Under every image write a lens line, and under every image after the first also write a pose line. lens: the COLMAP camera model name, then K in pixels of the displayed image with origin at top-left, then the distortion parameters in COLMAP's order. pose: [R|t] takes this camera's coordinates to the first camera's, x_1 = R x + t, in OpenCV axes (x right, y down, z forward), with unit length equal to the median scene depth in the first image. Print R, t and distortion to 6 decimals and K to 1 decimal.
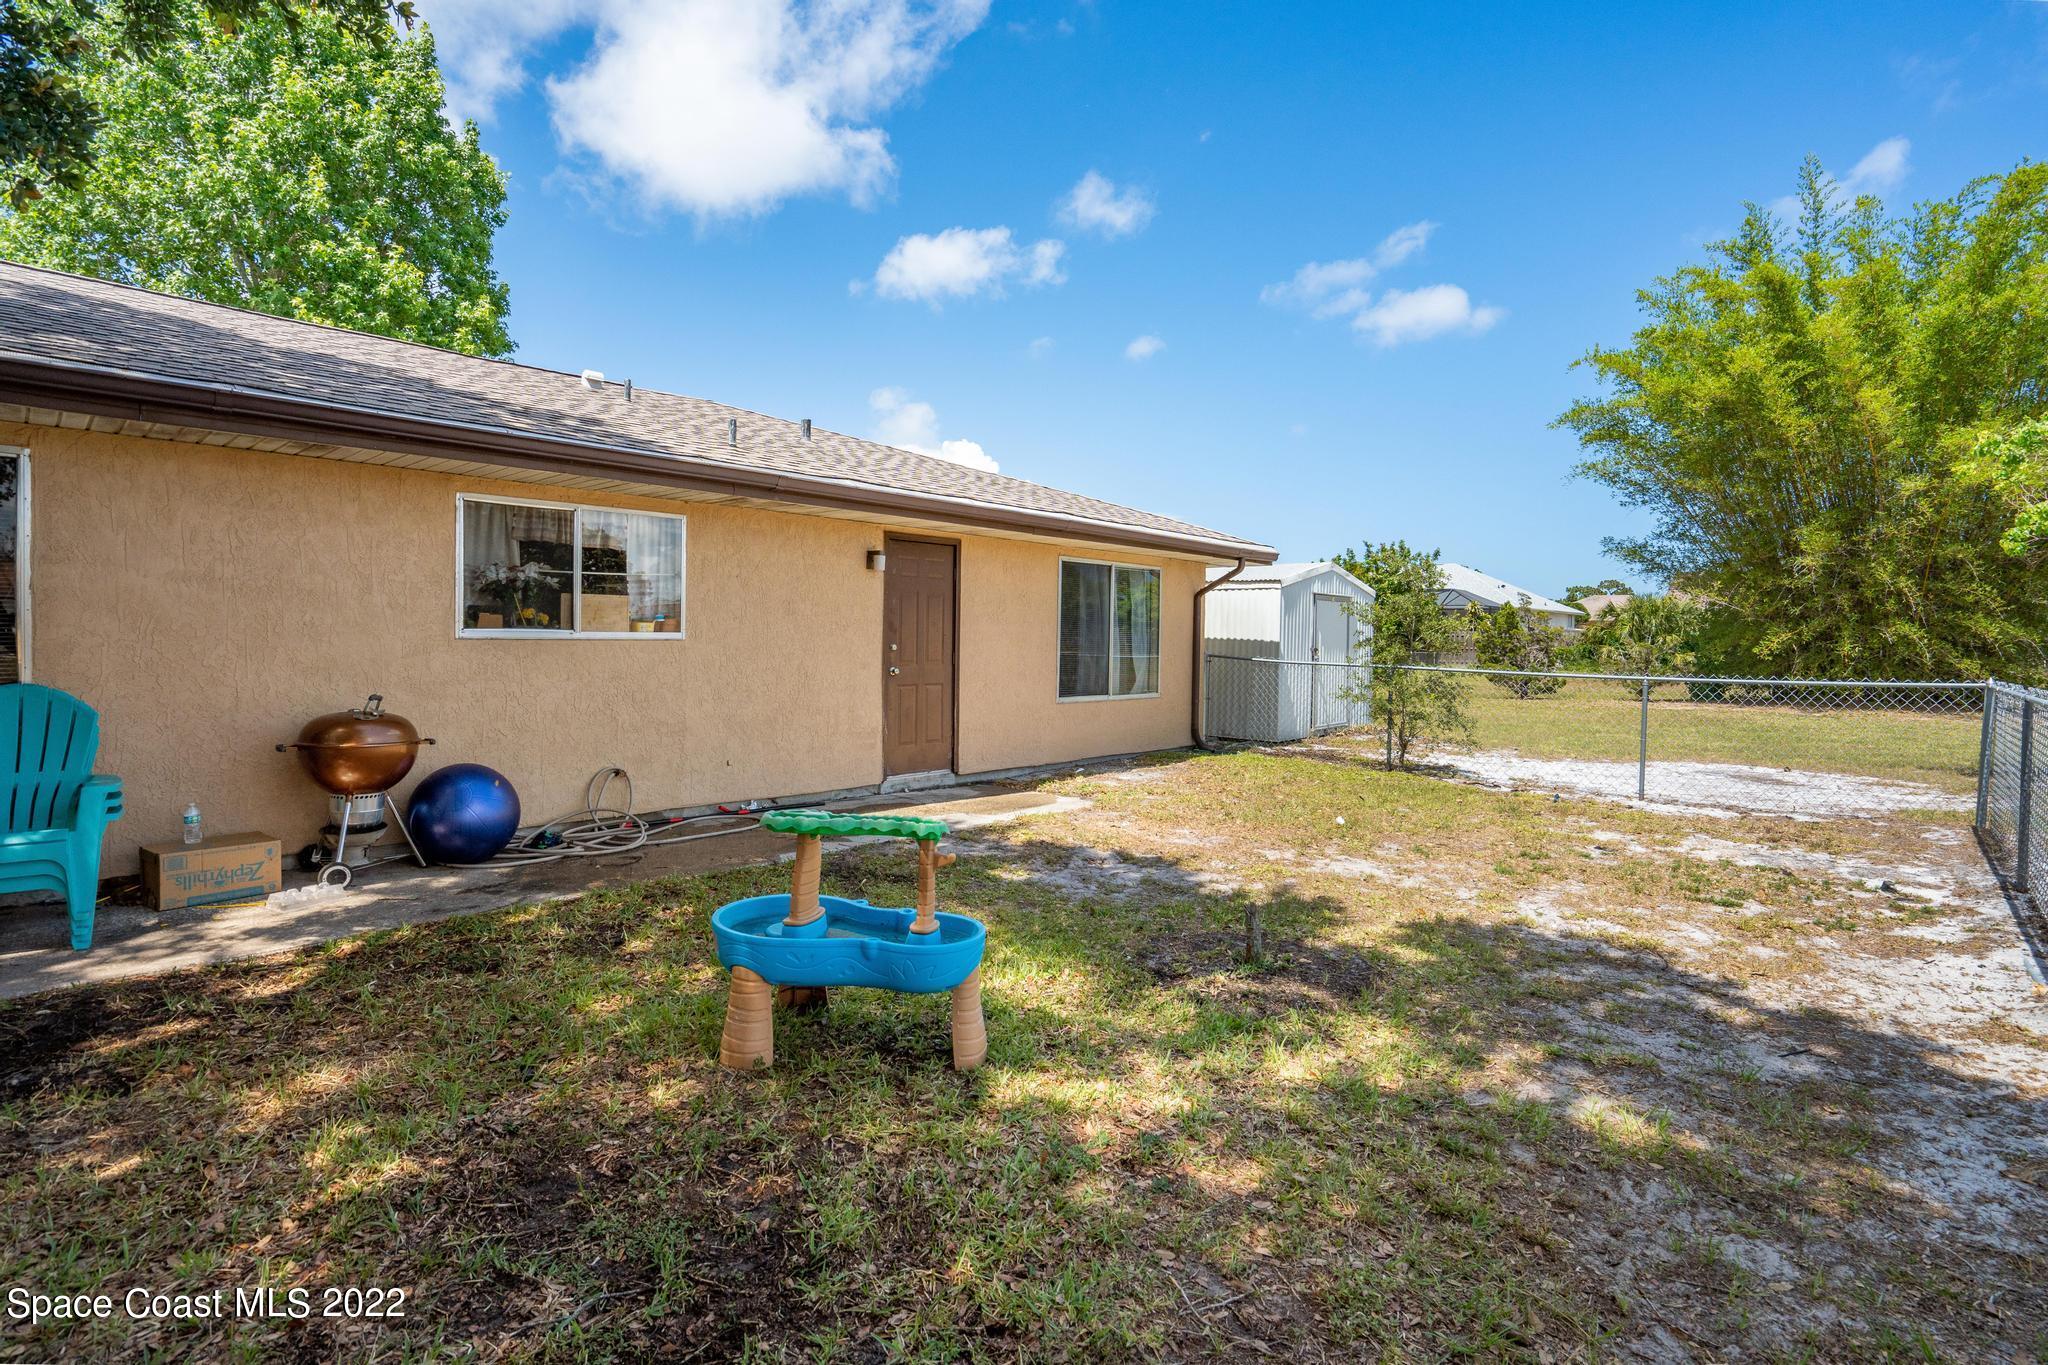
lens RADIAL K [[989.0, 0, 1024.0], [0, 989.0, 682.5], [0, 0, 1]] dist [-0.012715, 0.000245]
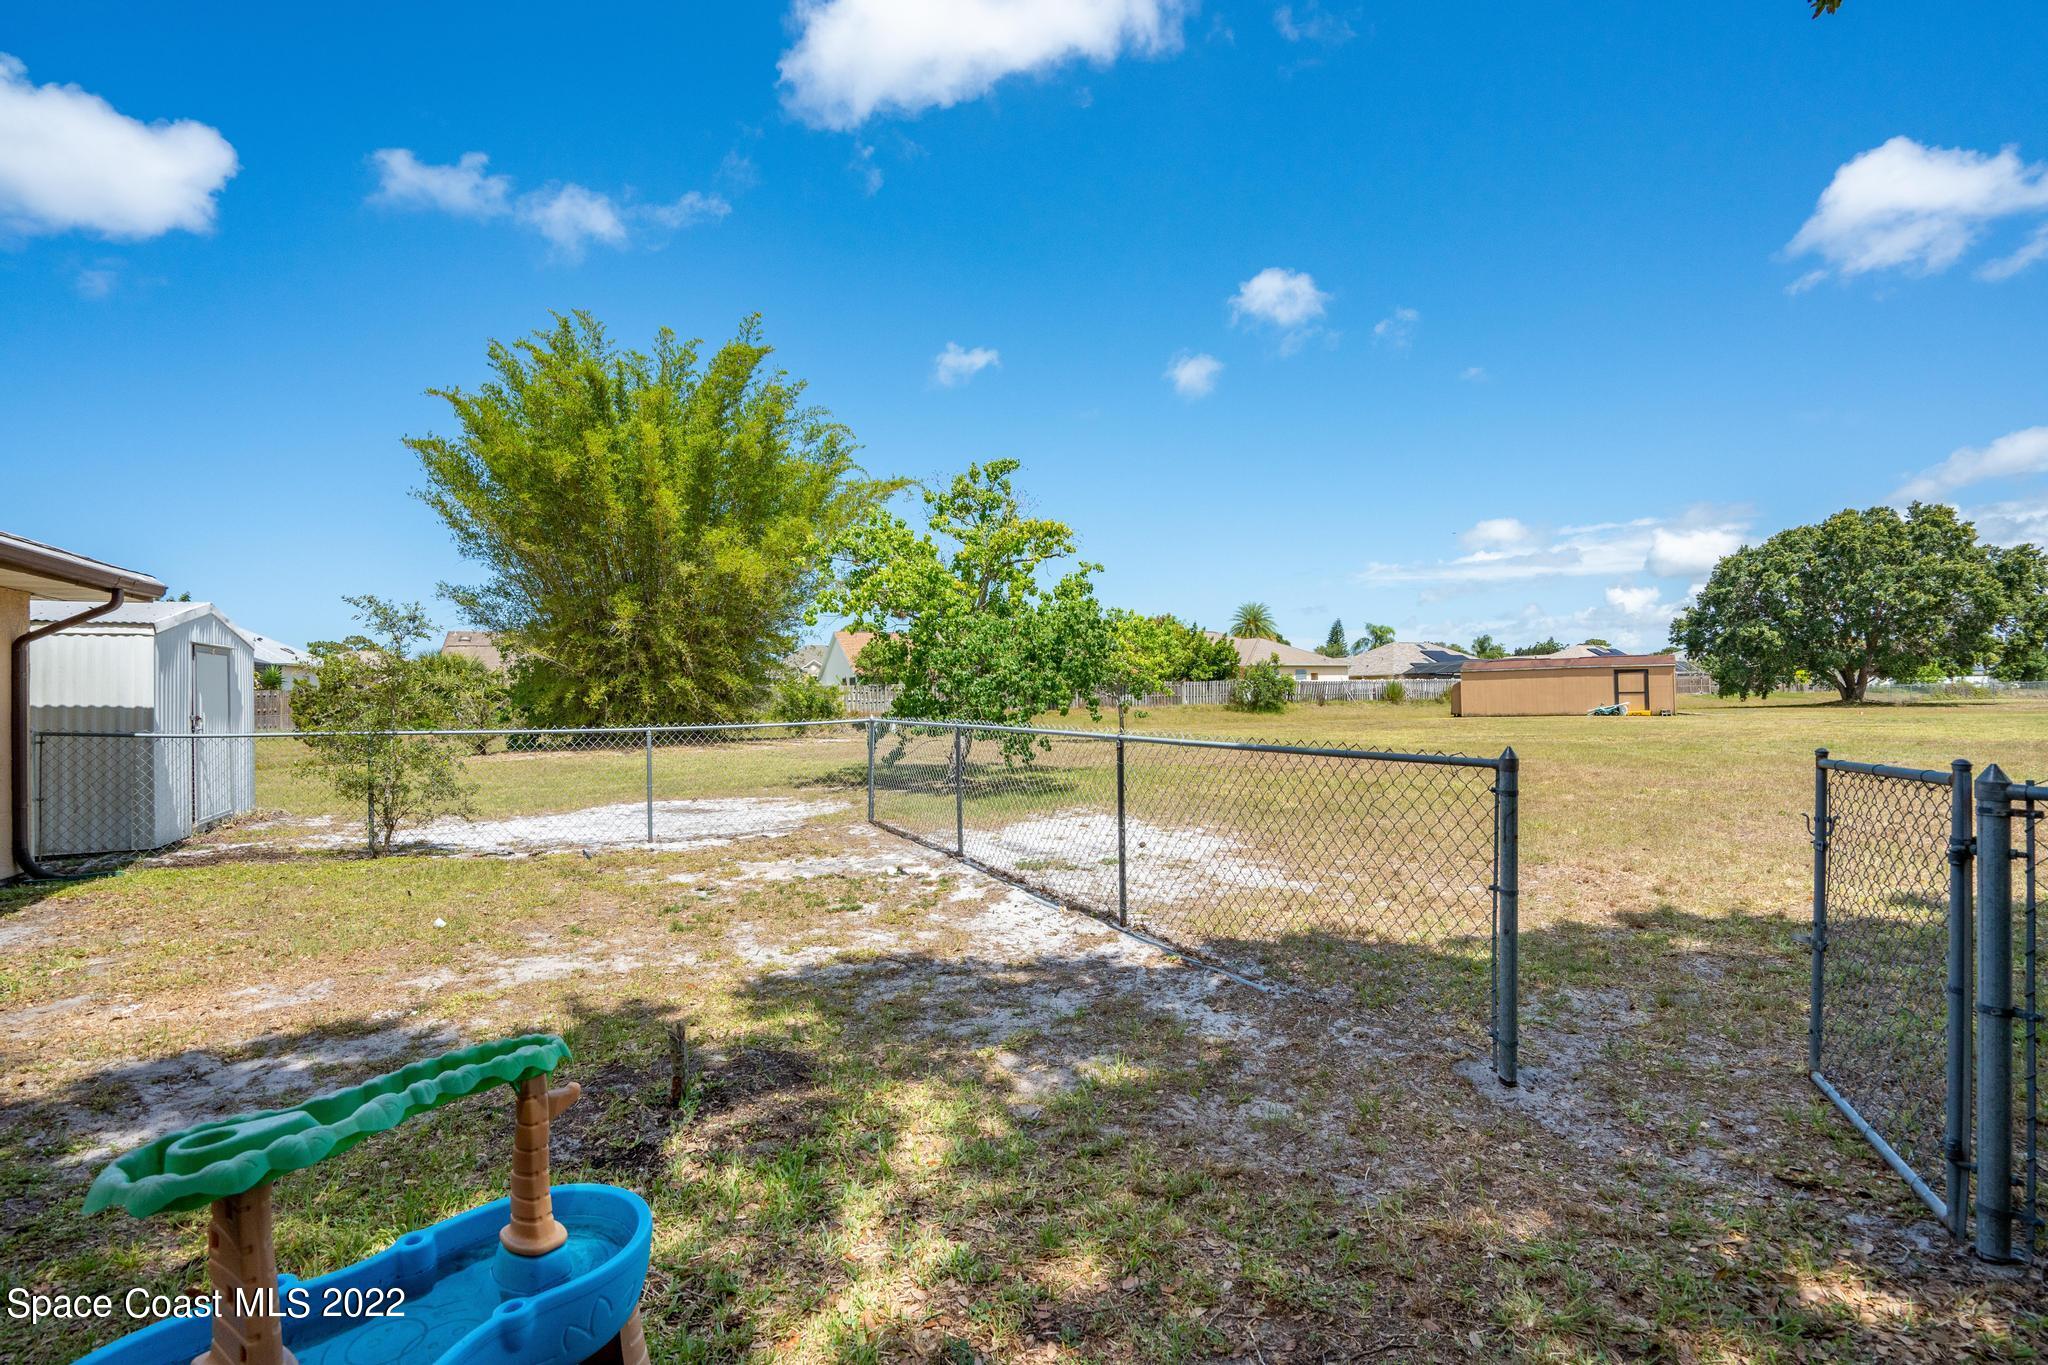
lens RADIAL K [[986.6, 0, 1024.0], [0, 986.6, 682.5], [0, 0, 1]] dist [0.004404, 0.000118]
pose [[0.417477, -0.011893, 0.908610, -0.134448], [0.064260, 0.997797, -0.016466, -0.007979], [-0.906412, 0.065262, 0.417322, 0.126116]]
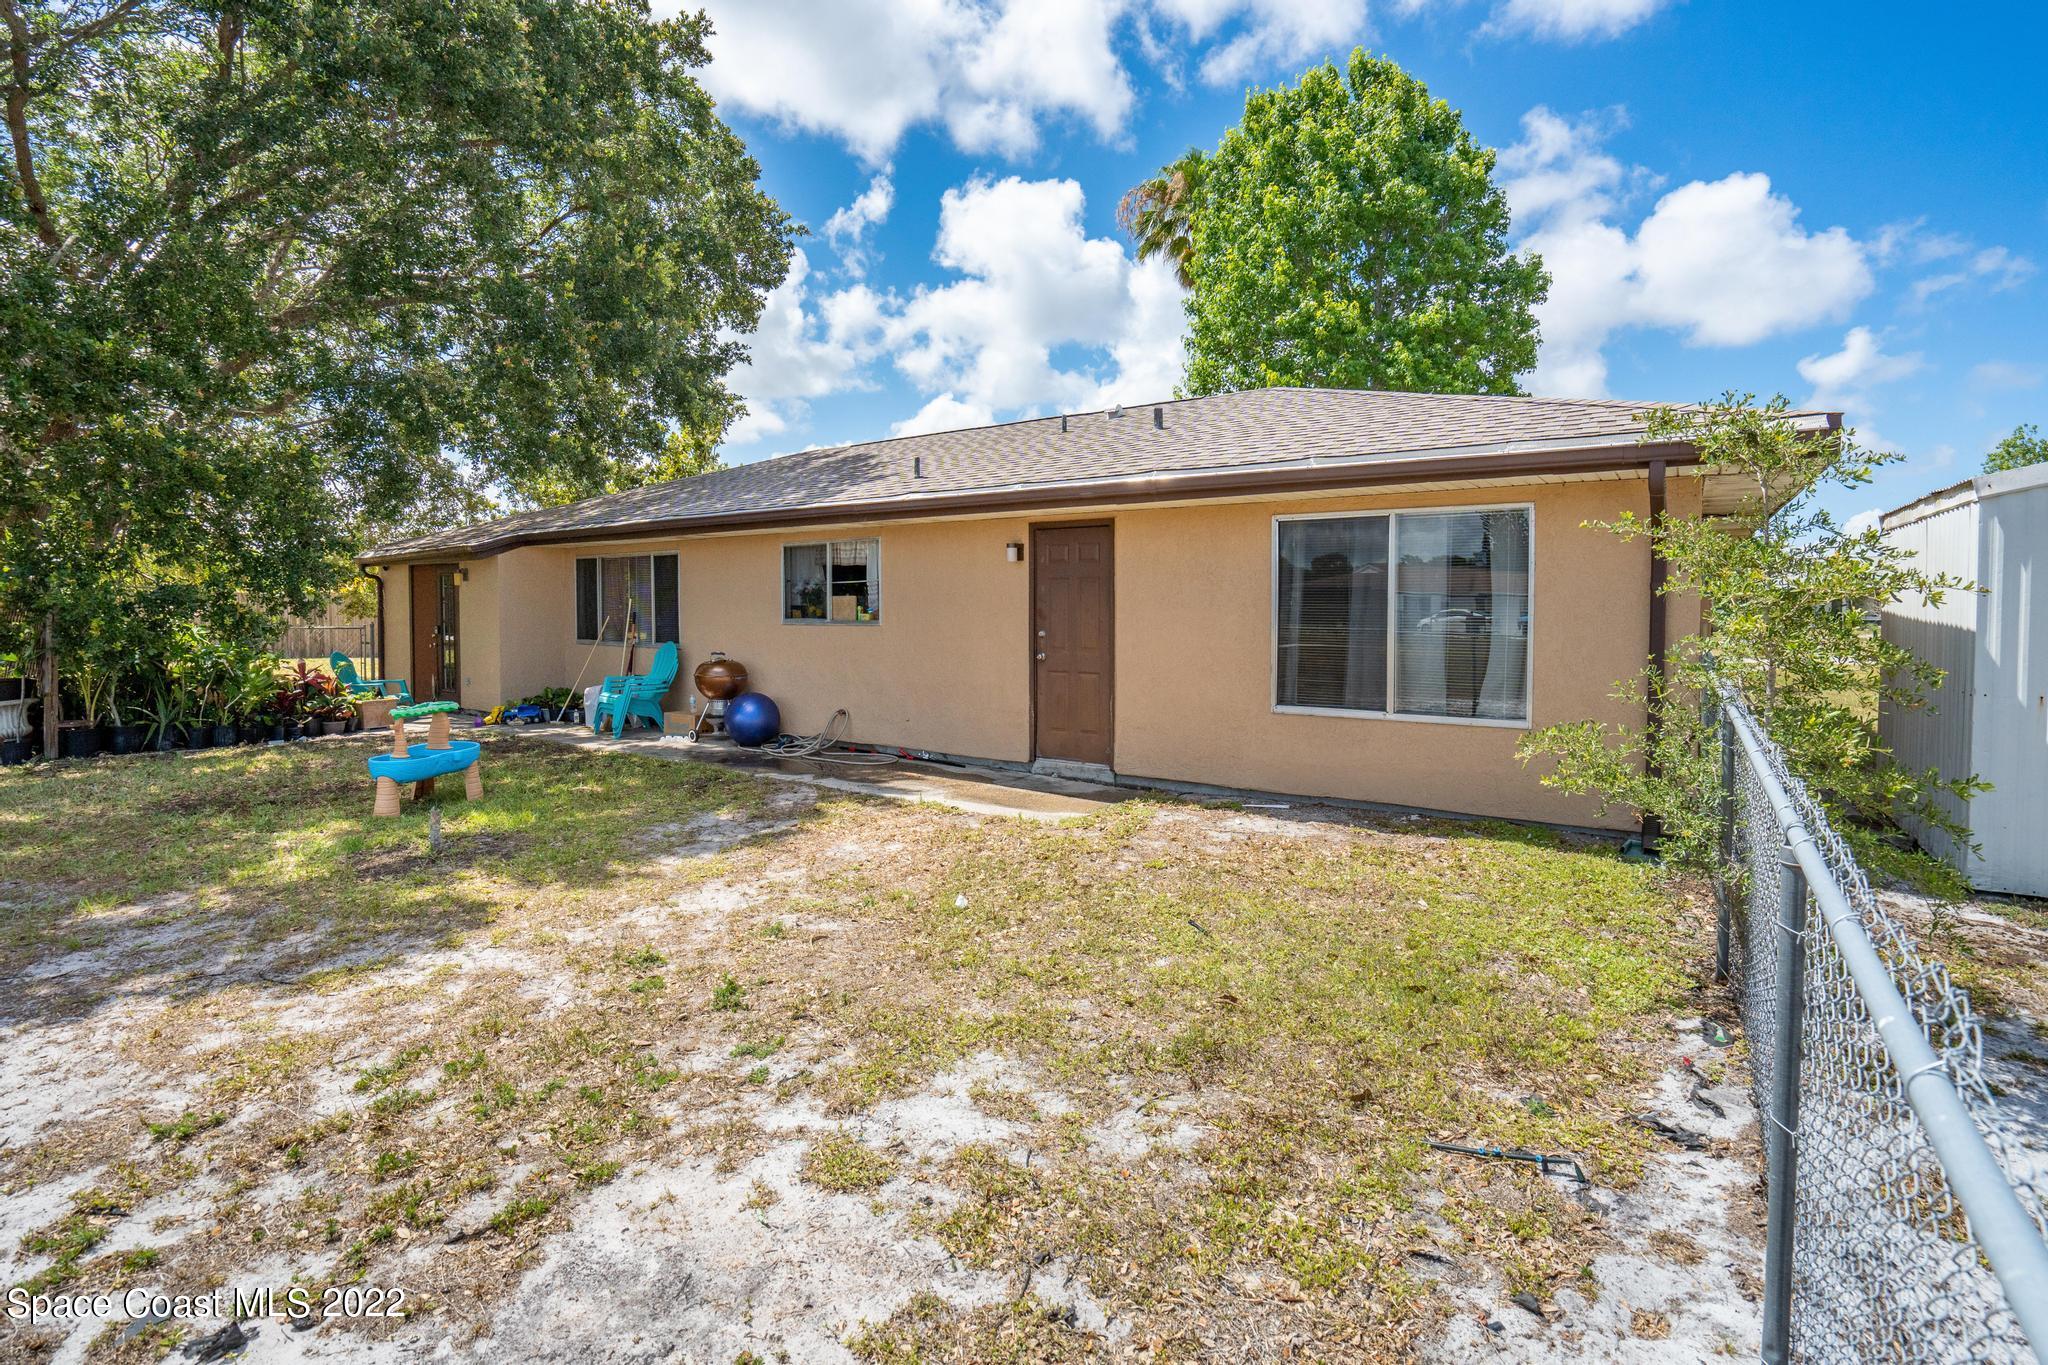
lens RADIAL K [[986.6, 0, 1024.0], [0, 986.6, 682.5], [0, 0, 1]] dist [0.004404, 0.000118]
pose [[0.122660, 0.064337, -0.990361, 0.568358], [-0.043228, 0.997296, 0.059433, -0.029151], [0.991507, 0.035521, 0.125110, 0.544407]]
